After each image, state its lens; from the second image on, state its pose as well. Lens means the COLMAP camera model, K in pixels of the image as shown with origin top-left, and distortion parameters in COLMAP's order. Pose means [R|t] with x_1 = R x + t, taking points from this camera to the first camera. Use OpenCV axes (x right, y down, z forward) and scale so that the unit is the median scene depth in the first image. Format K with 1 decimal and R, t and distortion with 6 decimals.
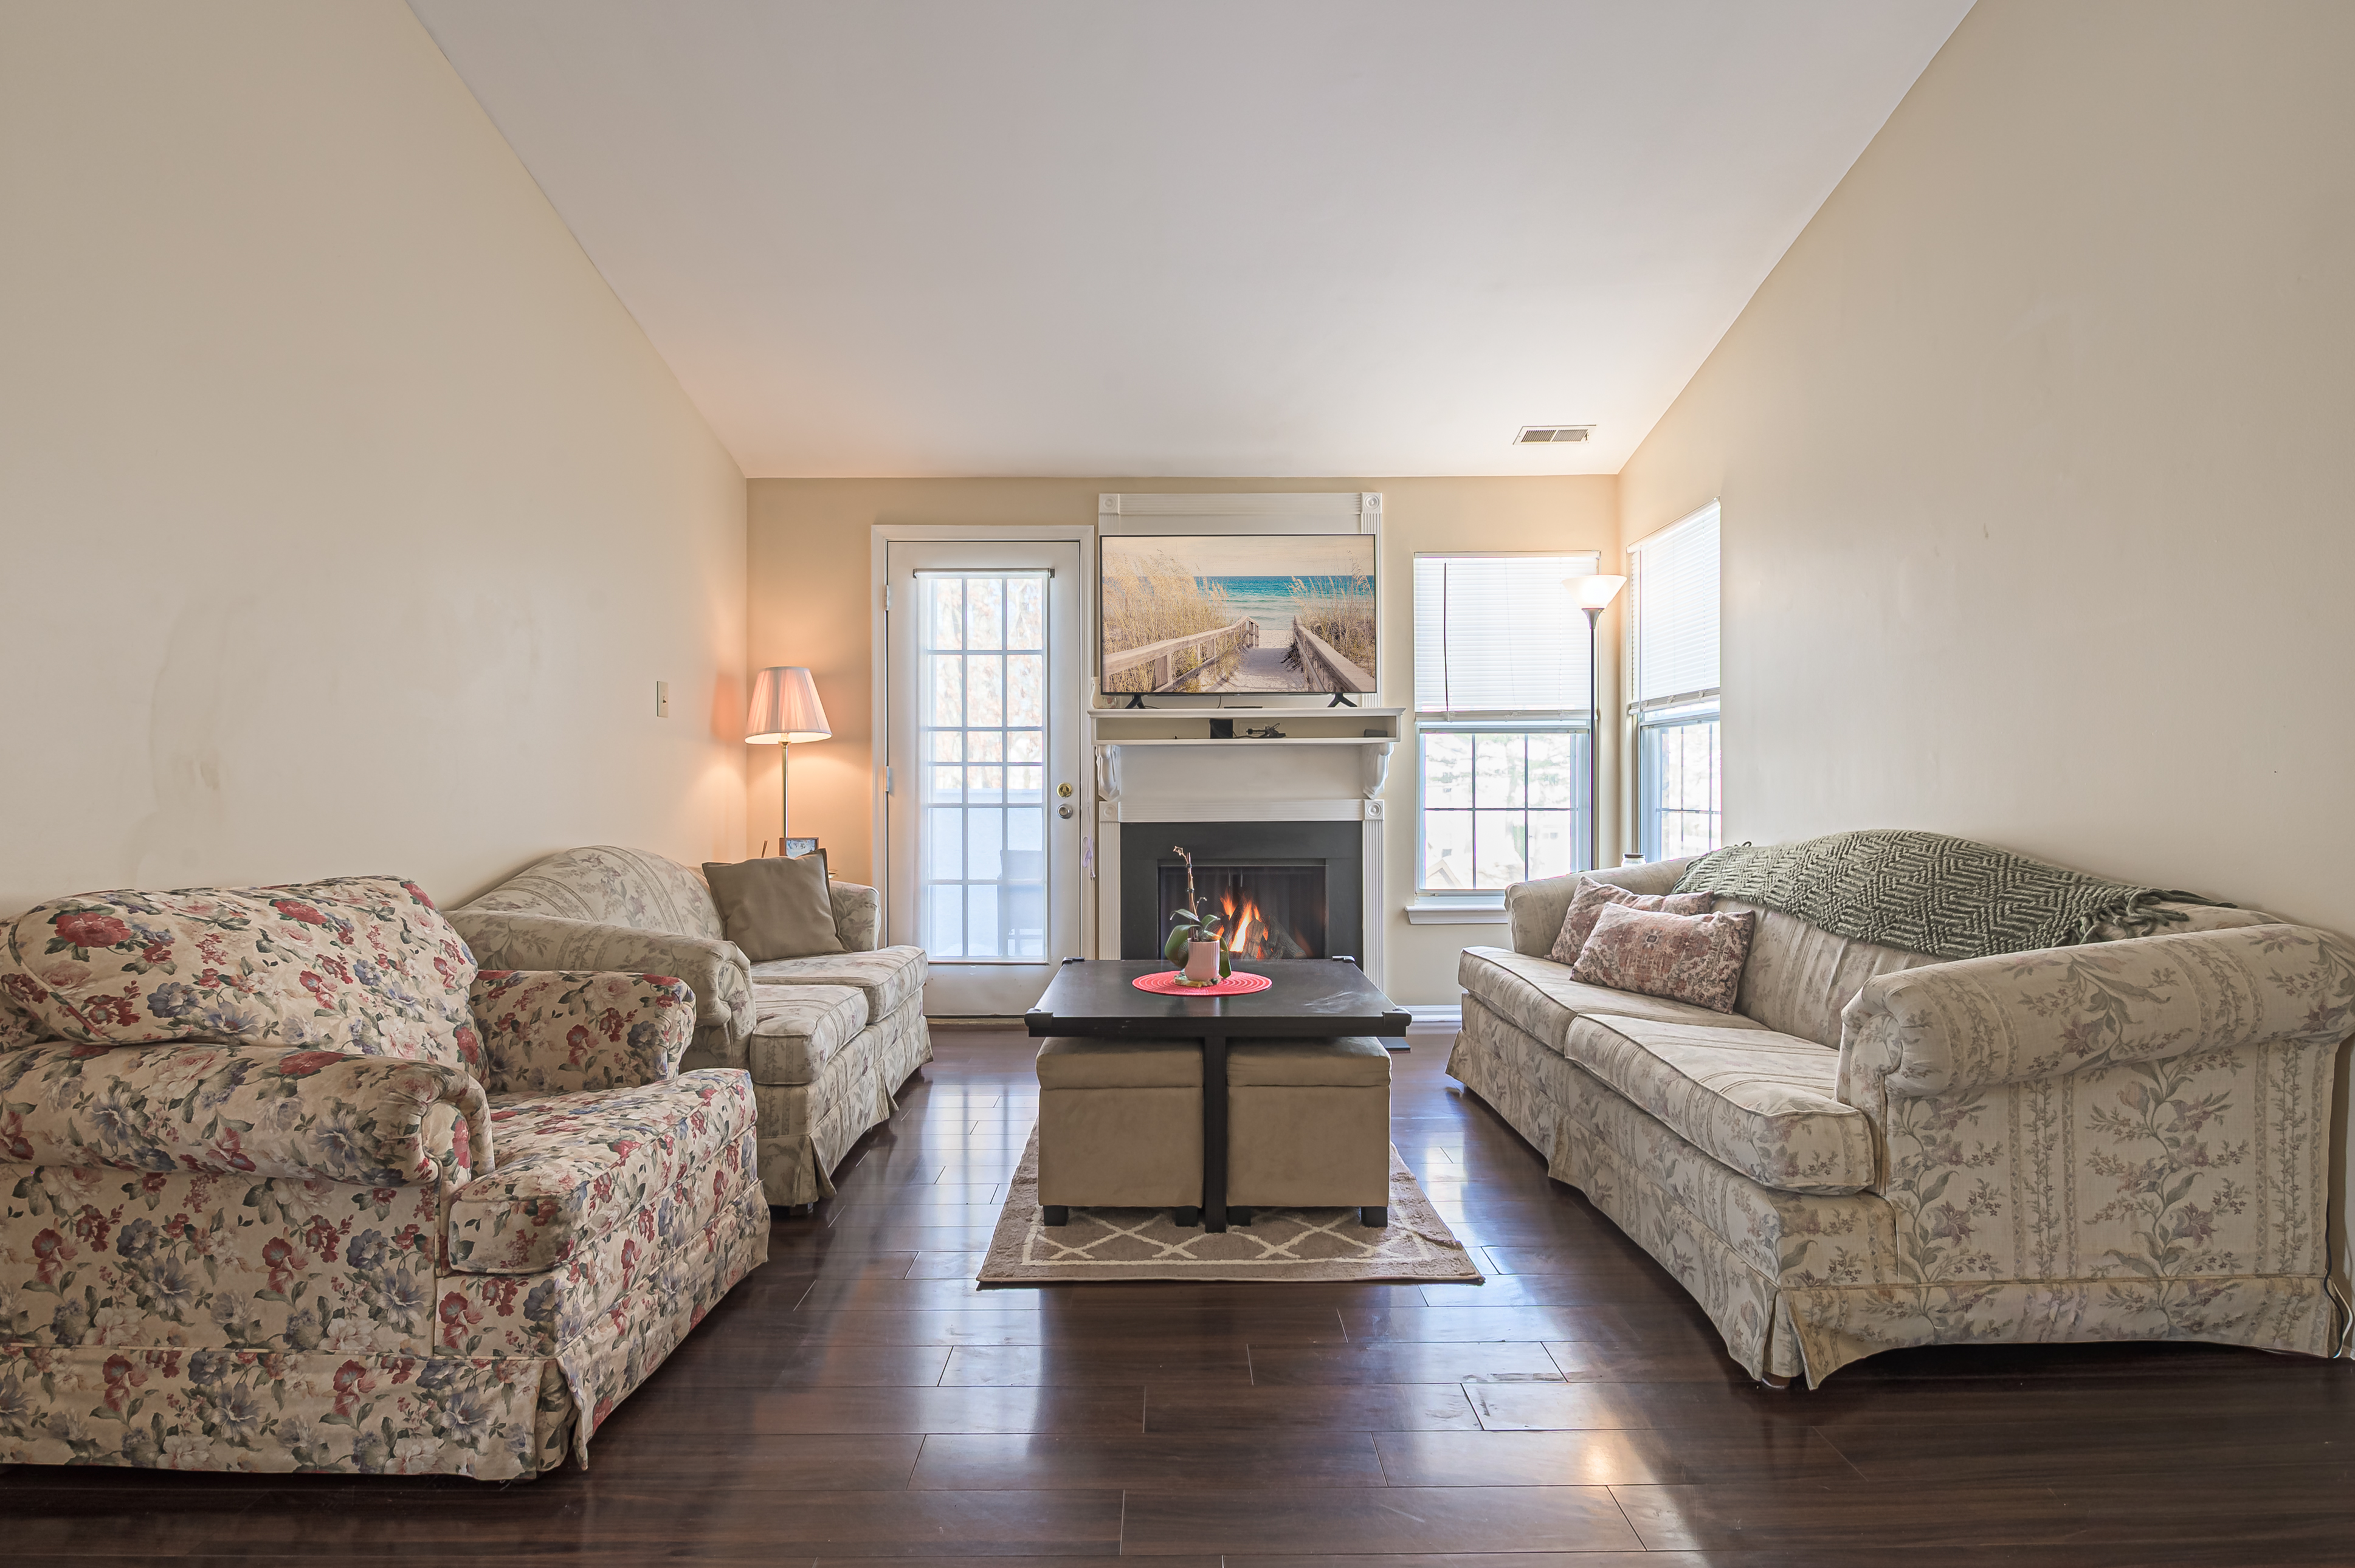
lens RADIAL K [[1119.8, 0, 1173.4], [0, 1119.8, 780.9], [0, 0, 1]] dist [-0.001729, -0.000032]
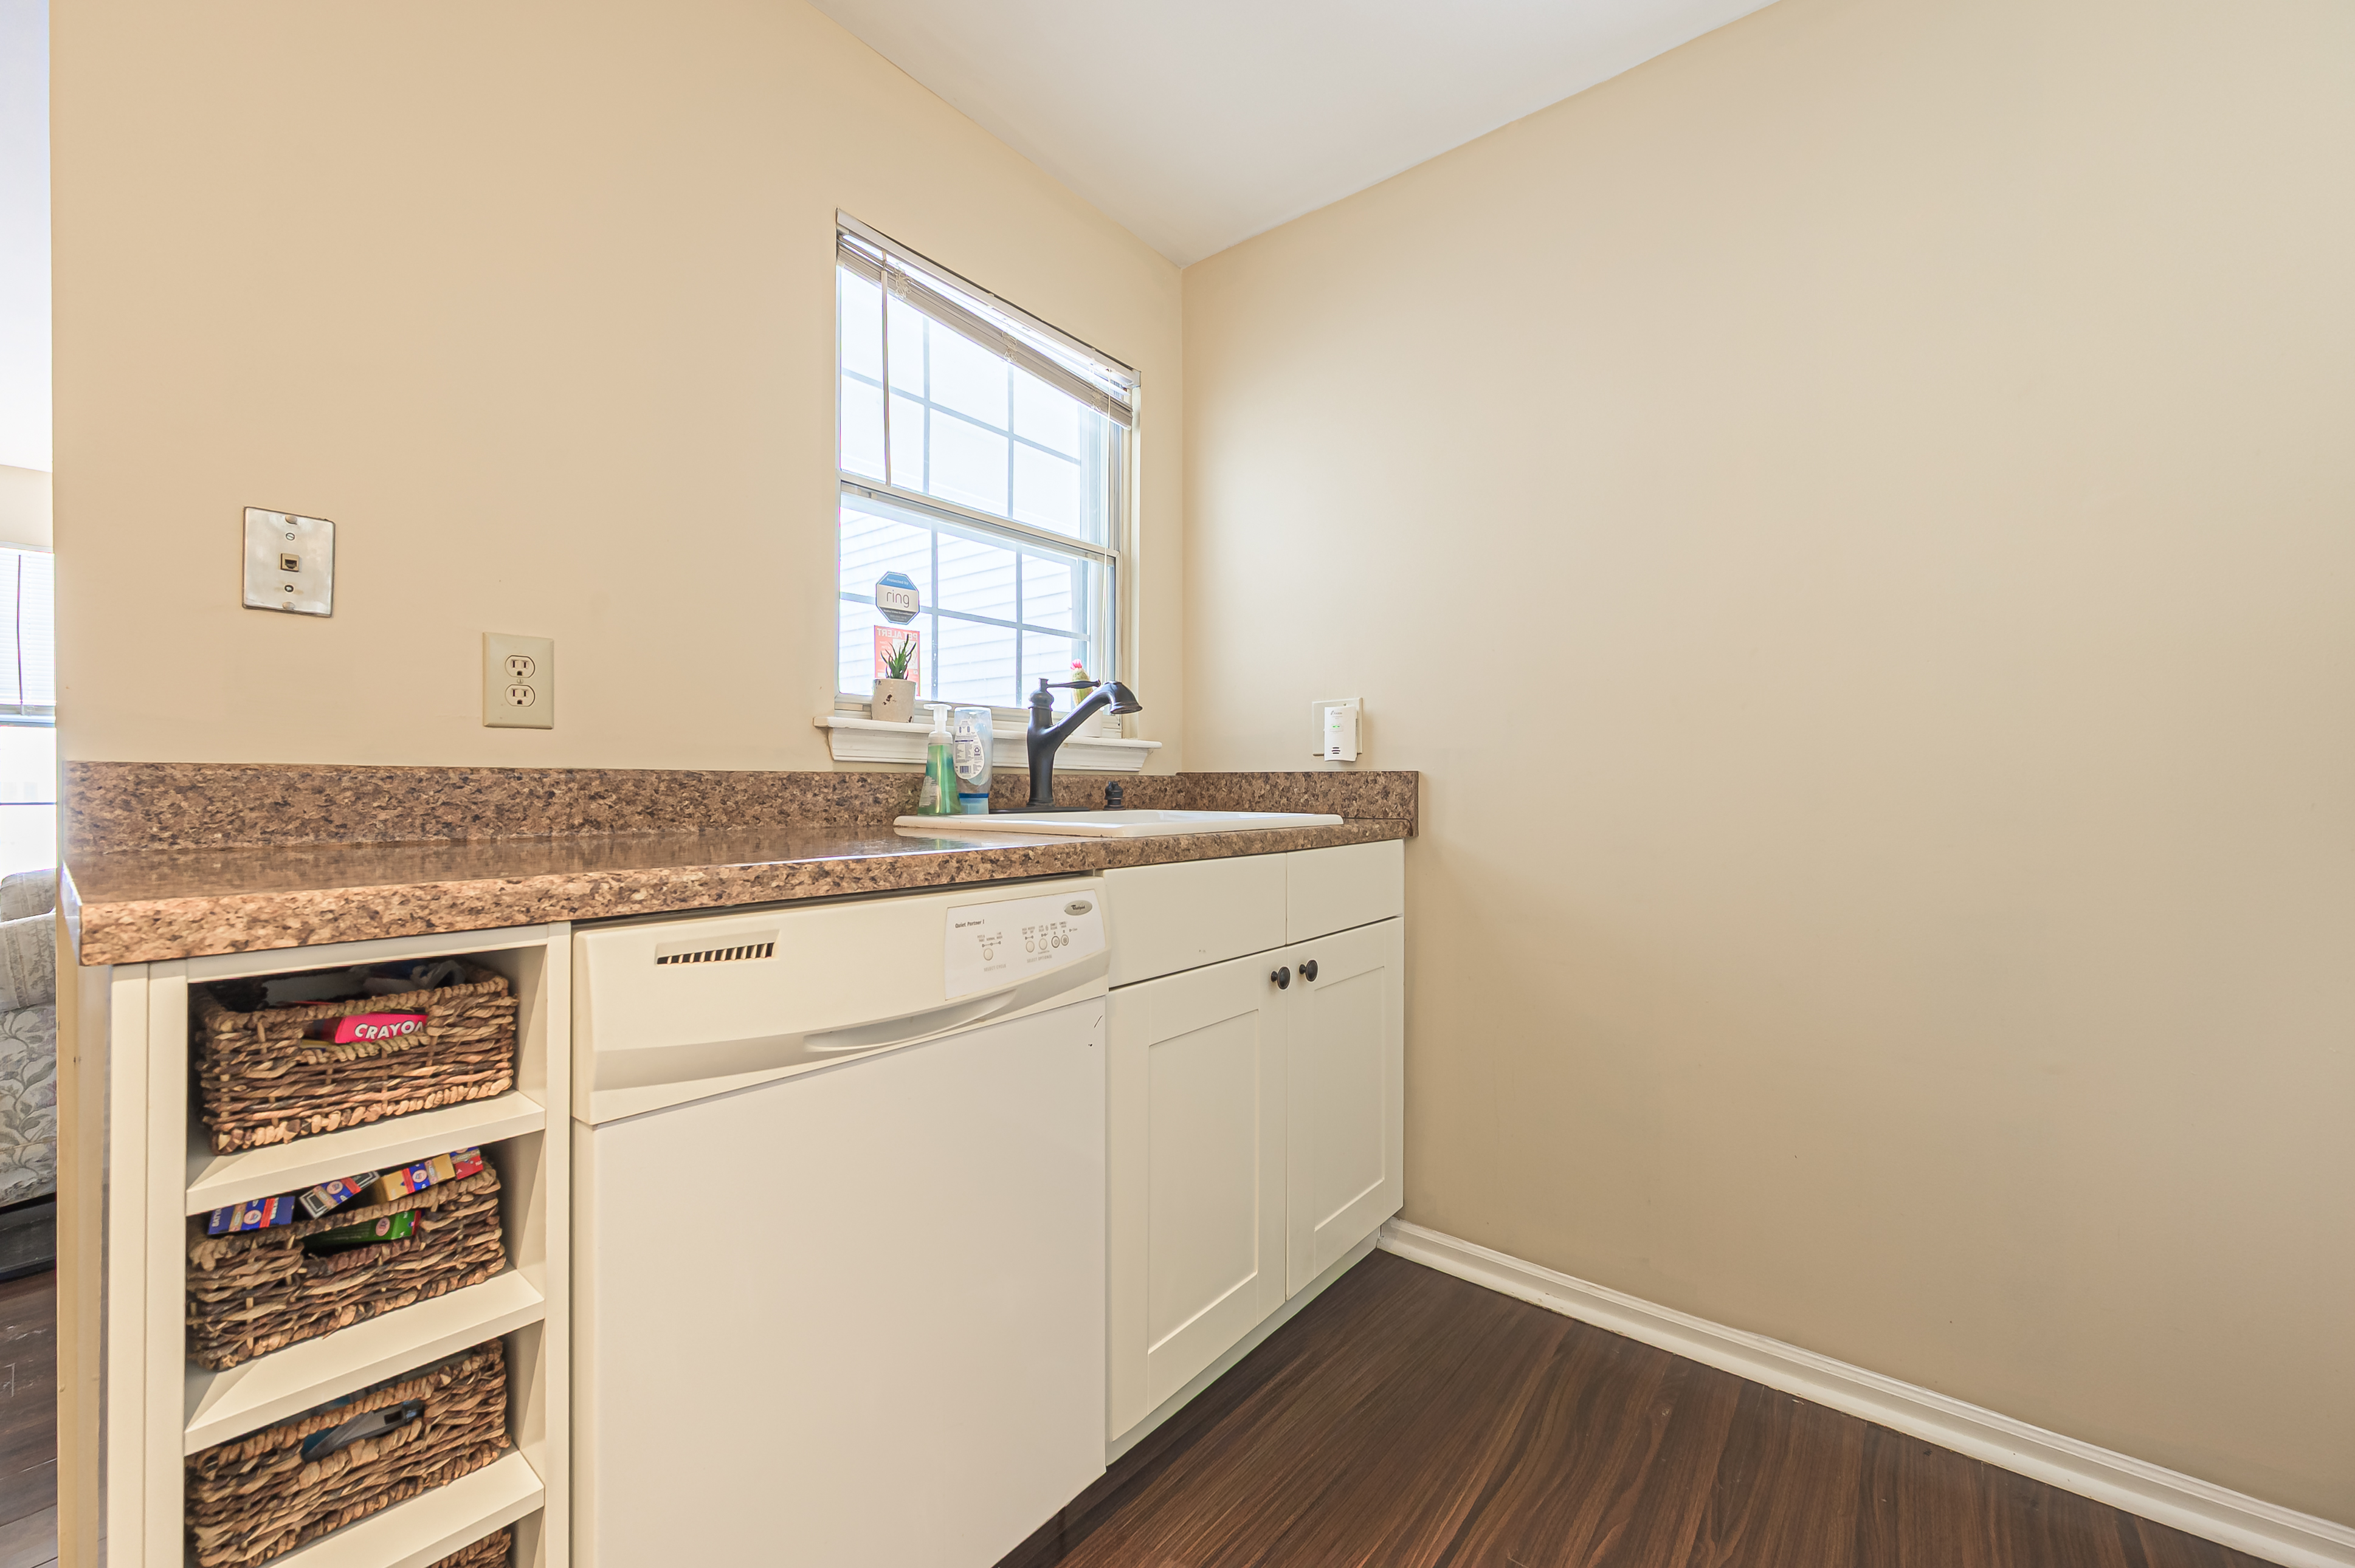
lens RADIAL K [[928.3, 0, 1170.4], [0, 928.3, 786.8], [0, 0, 1]] dist [-0.001482, 0.000462]
pose [[0.640192, 0.003910, 0.768205, 0.478150], [-0.010055, 0.999944, 0.003291, -0.004841], [-0.768150, -0.009831, 0.640195, -0.551642]]
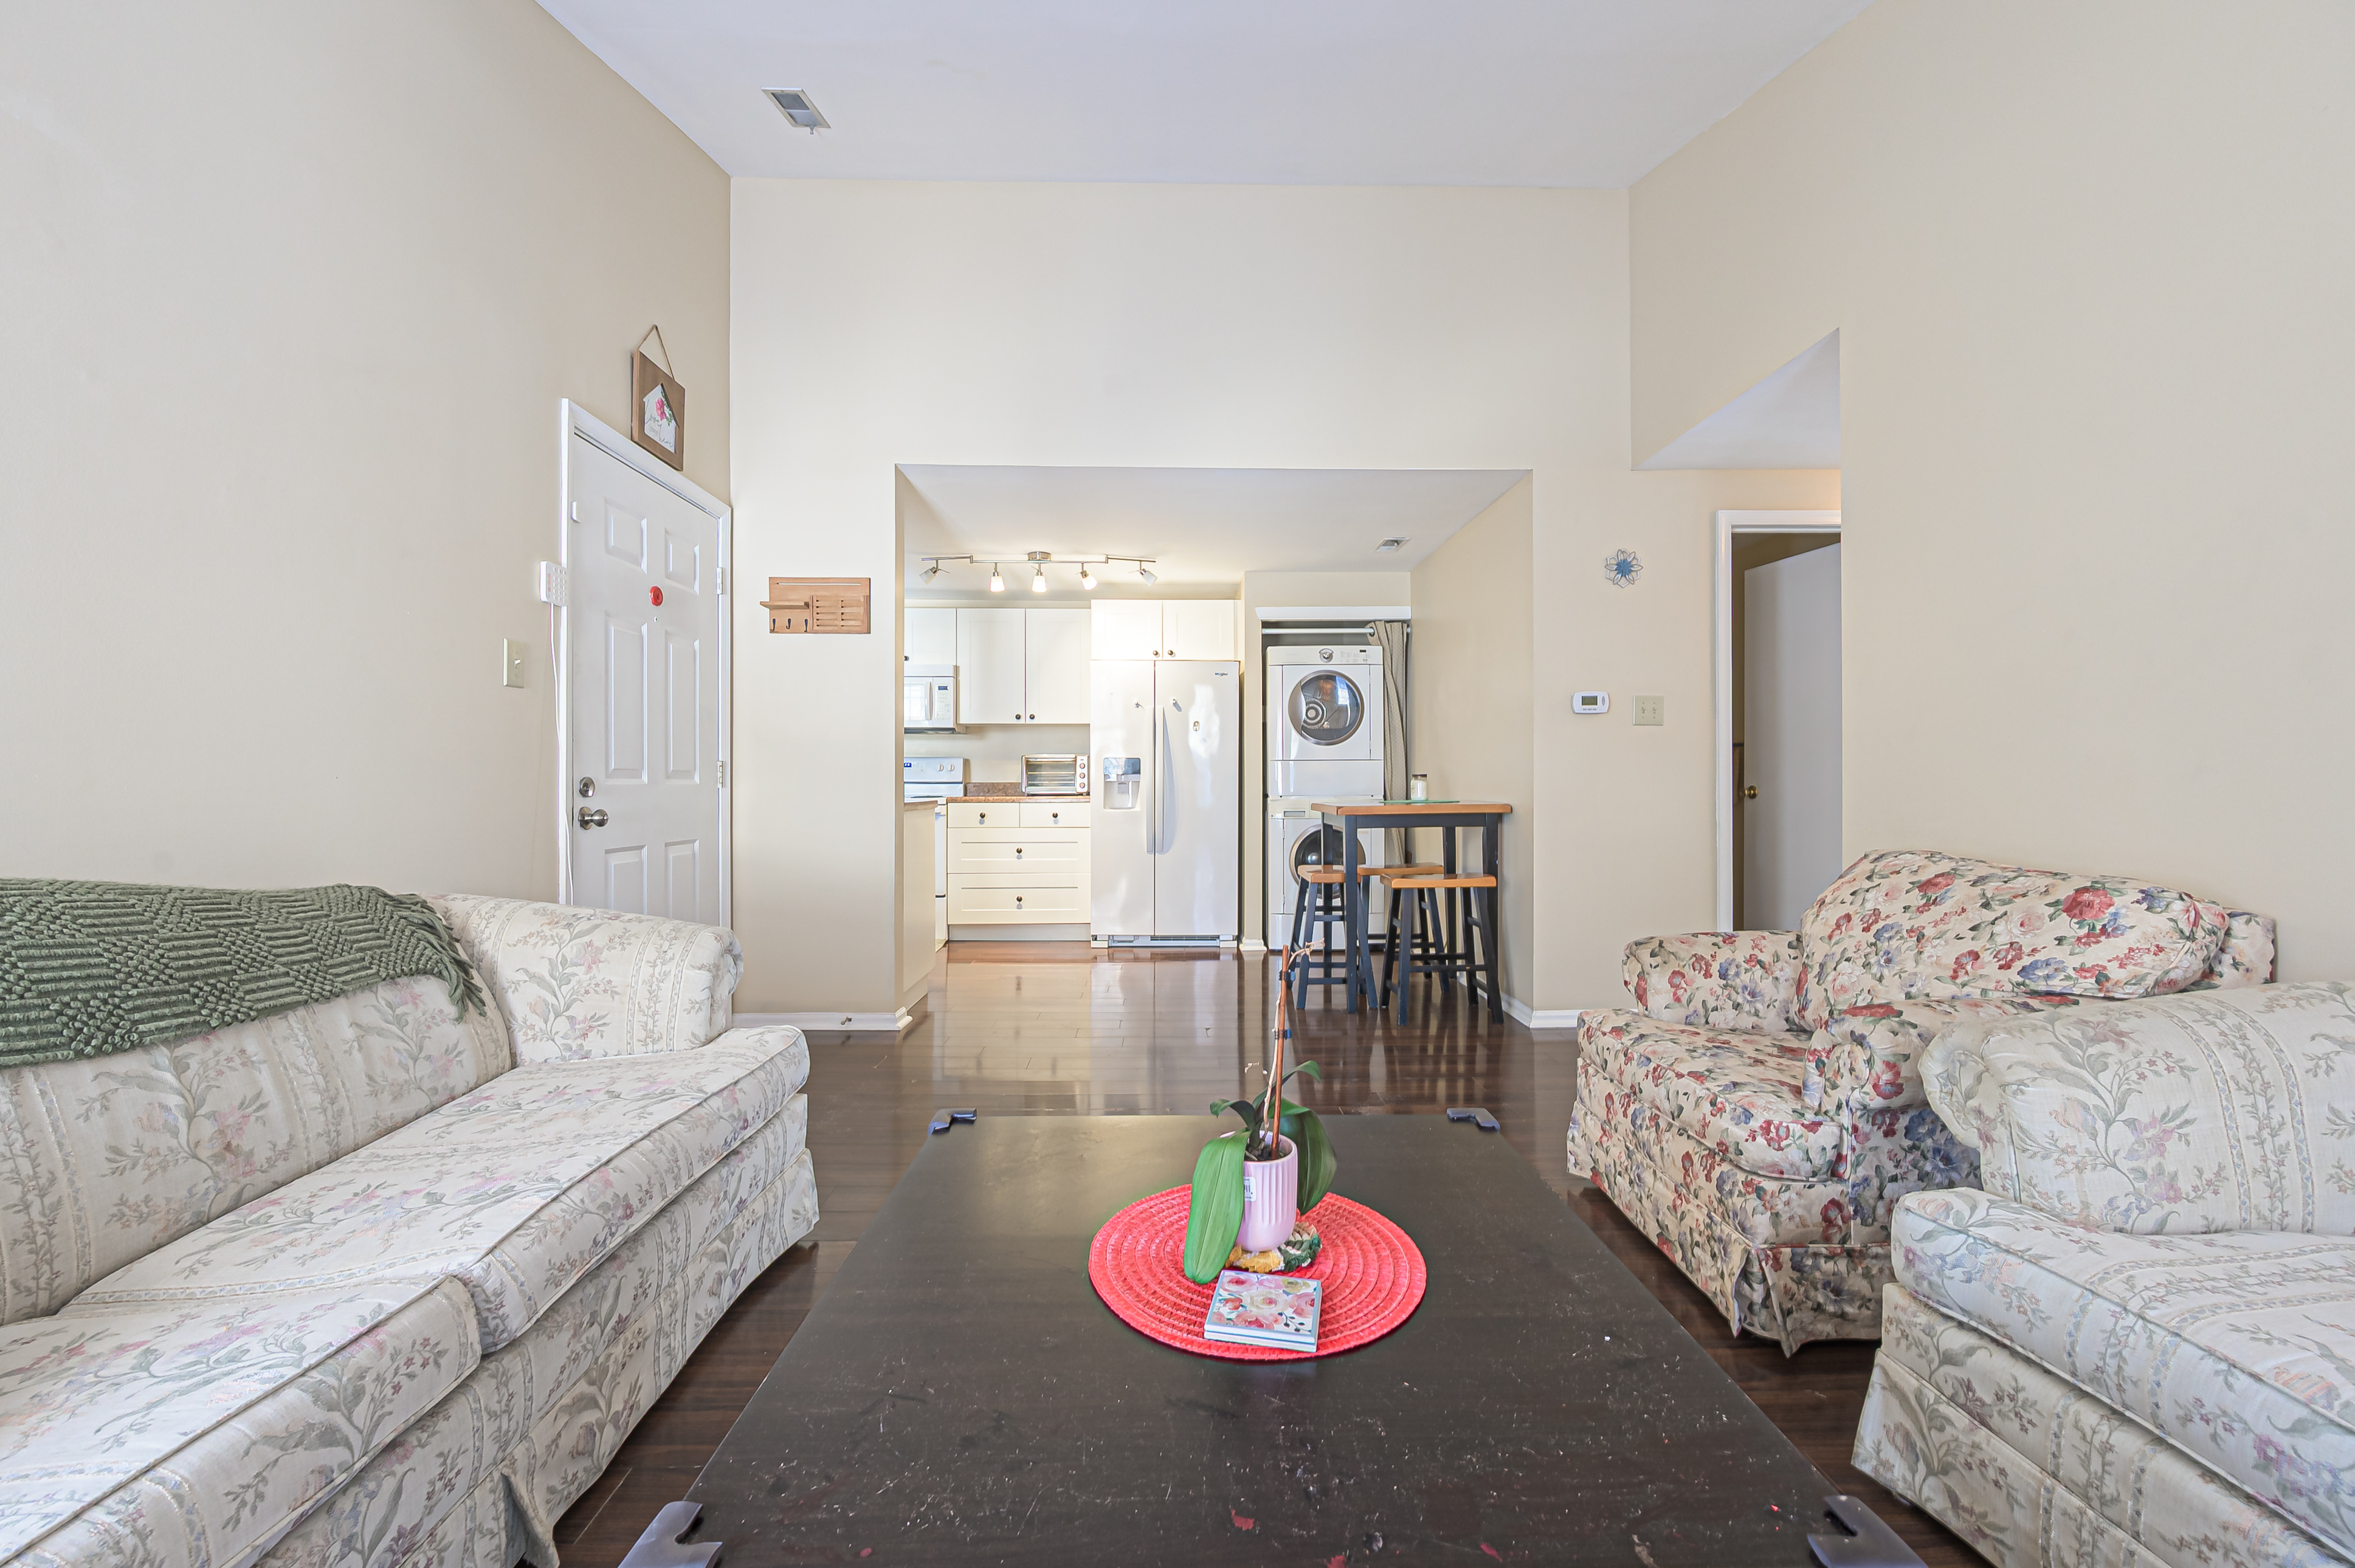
lens RADIAL K [[928.3, 0, 1176.9], [0, 928.3, 789.9], [0, 0, 1]] dist [-0.001482, 0.000462]
pose [[-0.999857, 0.006330, -0.015674, 0.068893], [0.006319, 0.999980, 0.000787, 0.007971], [0.015678, 0.000688, -0.999877, 1.486786]]
